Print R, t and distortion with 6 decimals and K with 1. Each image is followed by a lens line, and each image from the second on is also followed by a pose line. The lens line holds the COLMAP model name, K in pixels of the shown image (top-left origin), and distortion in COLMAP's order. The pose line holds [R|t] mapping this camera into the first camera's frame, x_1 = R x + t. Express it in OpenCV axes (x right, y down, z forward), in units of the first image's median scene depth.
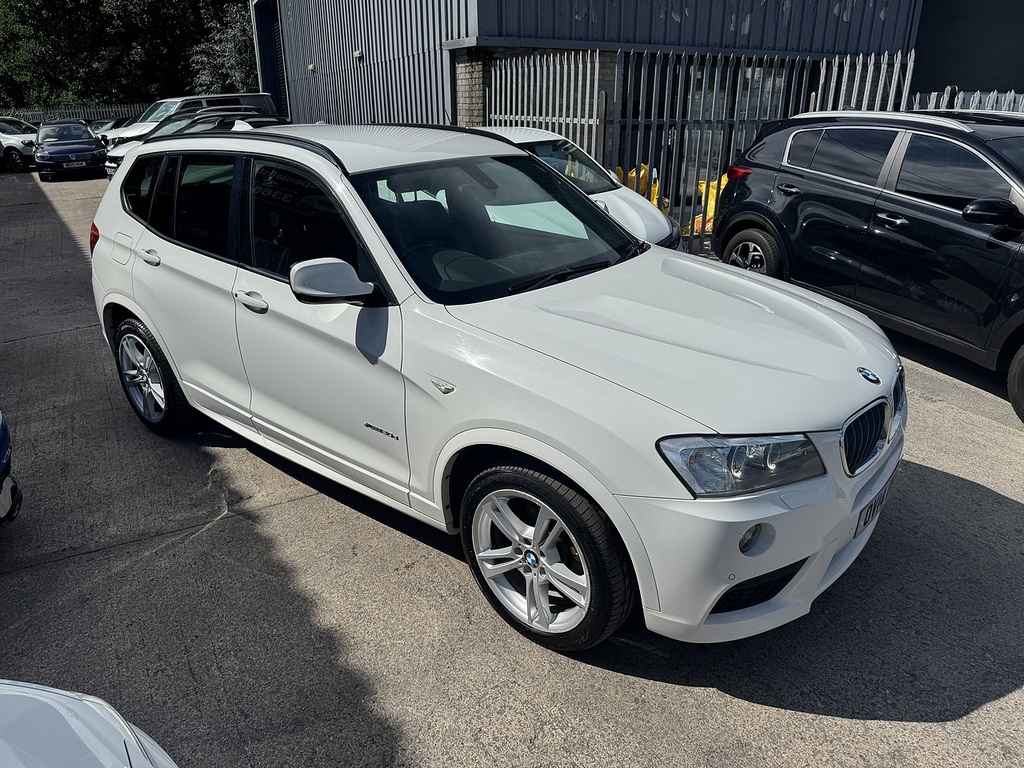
lens RADIAL K [[710.2, 0, 508.9], [0, 710.2, 388.6], [0, 0, 1]] dist [0.063852, -0.085838]
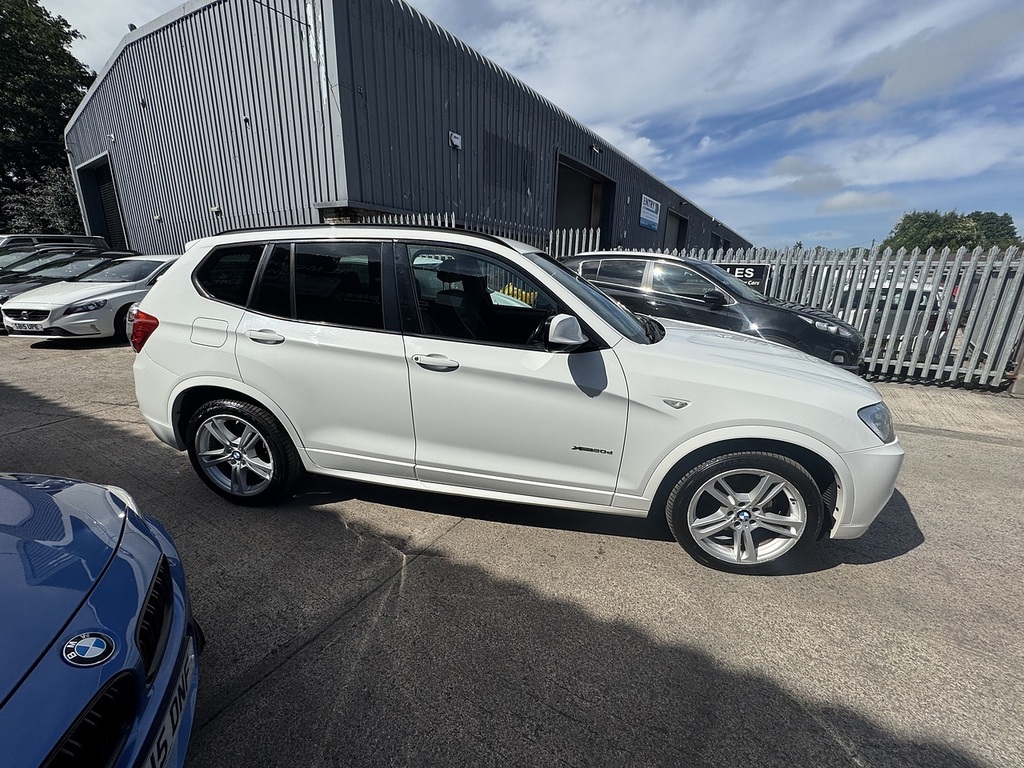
lens RADIAL K [[402.7, 0, 512.4], [0, 402.7, 384.2], [0, 0, 1]] dist [-0.001136, 0.000136]
pose [[0.869058, -0.108658, 0.482630, -0.460583], [0.148954, 0.987782, -0.045830, -0.032124], [-0.471753, 0.111718, 0.874625, 0.308397]]
